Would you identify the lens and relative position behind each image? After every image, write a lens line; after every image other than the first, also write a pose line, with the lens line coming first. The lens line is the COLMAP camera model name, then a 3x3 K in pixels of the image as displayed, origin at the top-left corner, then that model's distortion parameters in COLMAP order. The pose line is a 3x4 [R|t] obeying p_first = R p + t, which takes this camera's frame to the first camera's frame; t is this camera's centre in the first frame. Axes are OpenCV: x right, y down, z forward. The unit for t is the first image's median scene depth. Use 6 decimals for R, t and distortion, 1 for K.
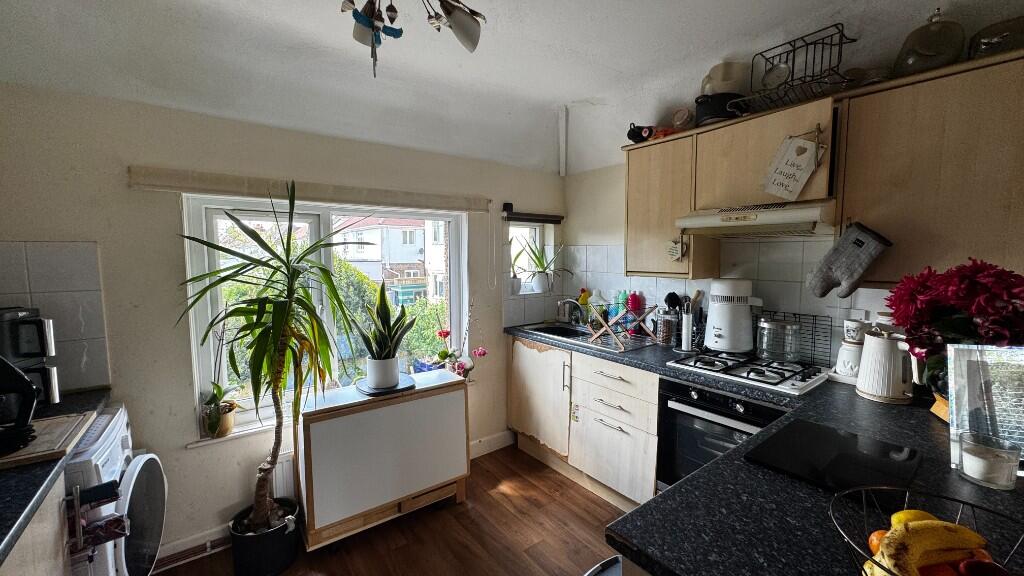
lens RADIAL K [[410.9, 0, 514.8], [0, 410.9, 289.3], [0, 0, 1]] dist [-0.002727, 0.000946]
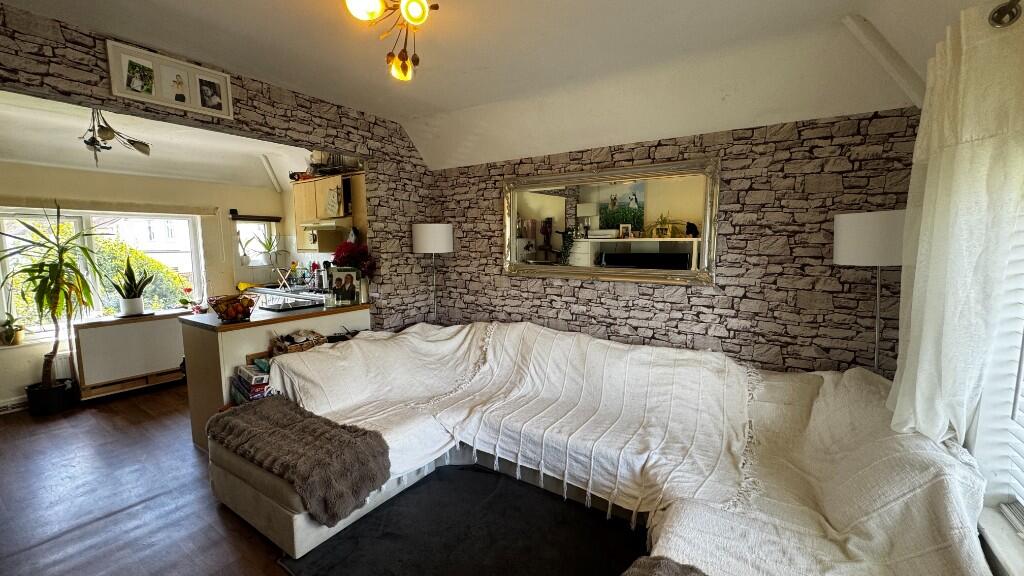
lens RADIAL K [[410.9, 0, 516.8], [0, 410.9, 287.8], [0, 0, 1]] dist [-0.002727, 0.000946]
pose [[0.946208, -0.039536, 0.321135, 0.757262], [0.033422, 0.999140, 0.024532, 0.145443], [-0.321828, -0.012480, 0.946716, -1.338440]]
